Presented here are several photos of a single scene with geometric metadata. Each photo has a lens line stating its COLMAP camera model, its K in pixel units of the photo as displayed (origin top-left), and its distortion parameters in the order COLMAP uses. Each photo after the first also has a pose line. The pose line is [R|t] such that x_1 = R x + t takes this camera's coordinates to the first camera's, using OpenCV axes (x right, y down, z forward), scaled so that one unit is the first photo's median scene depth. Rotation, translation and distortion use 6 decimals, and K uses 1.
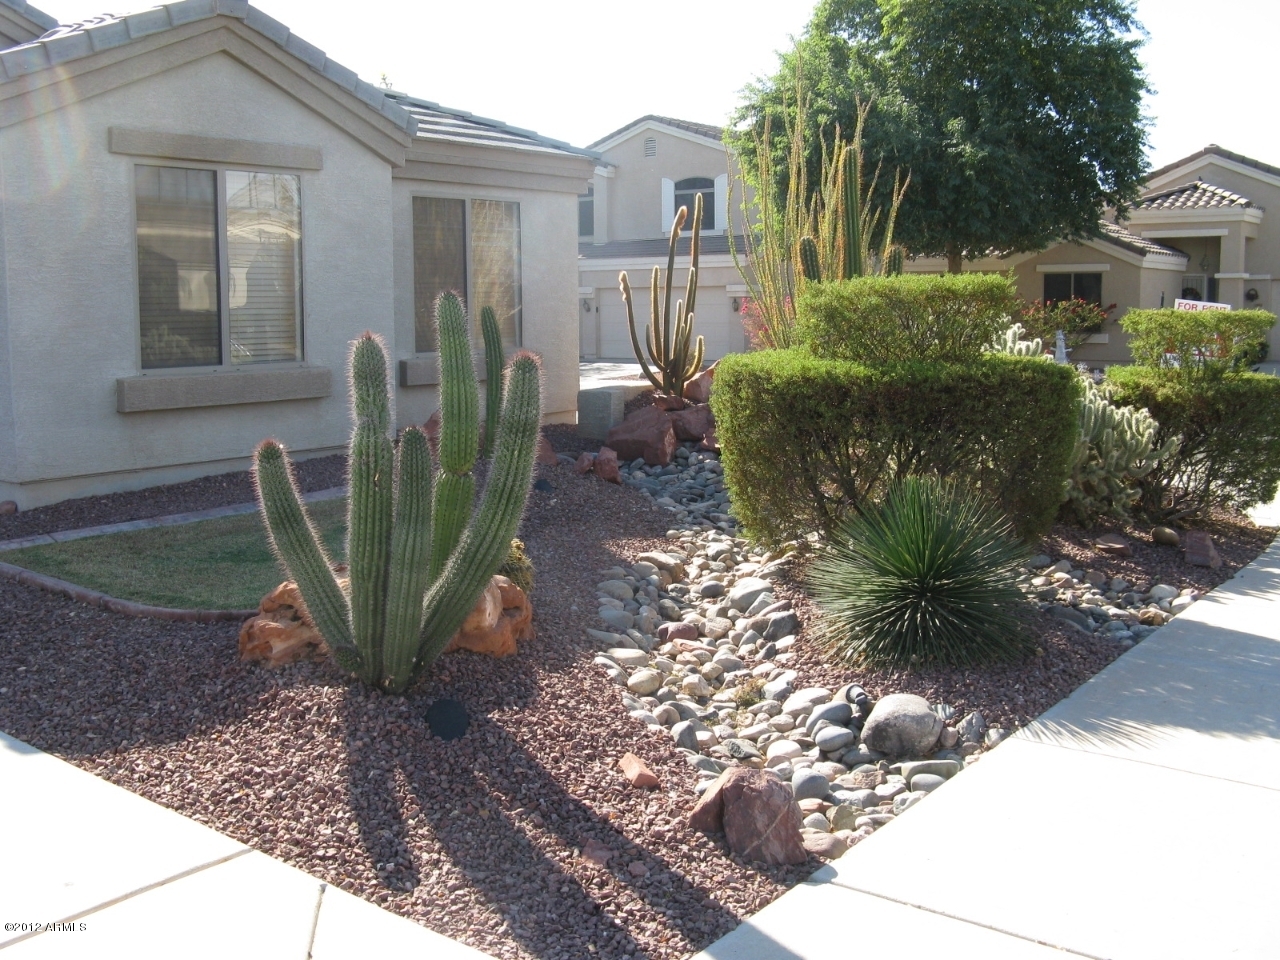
lens RADIAL K [[1336.1, 0, 640.0], [0, 1336.1, 480.0], [0, 0, 1]] dist [-0.102636, 0.010610]
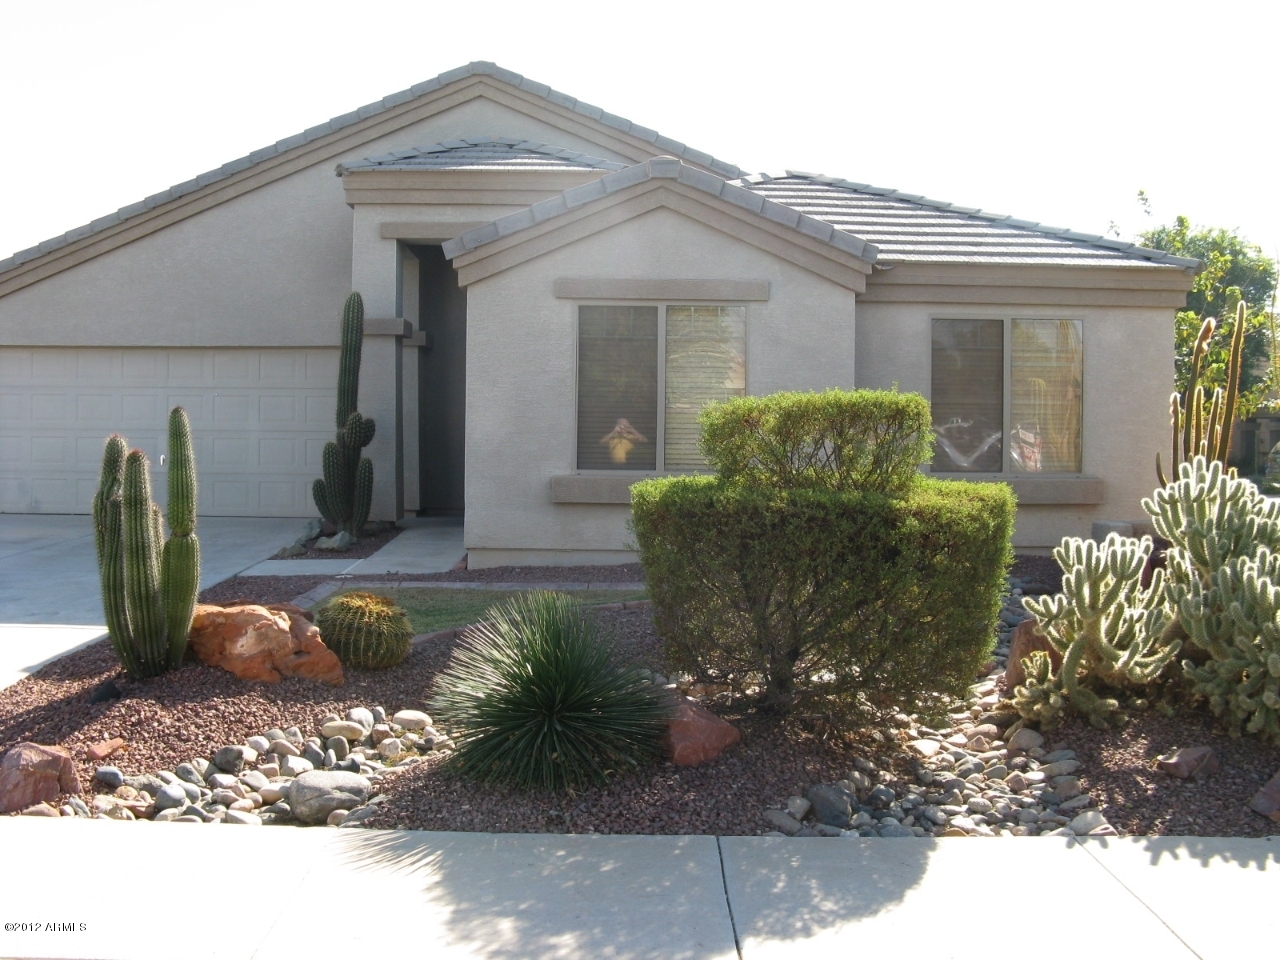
lens RADIAL K [[1336.1, 0, 640.0], [0, 1336.1, 480.0], [0, 0, 1]] dist [-0.102636, 0.010610]
pose [[0.610353, 0.041605, -0.791036, 0.609822], [-0.118741, 0.992142, -0.039436, -0.029735], [0.783179, 0.117999, 0.610497, 0.261705]]
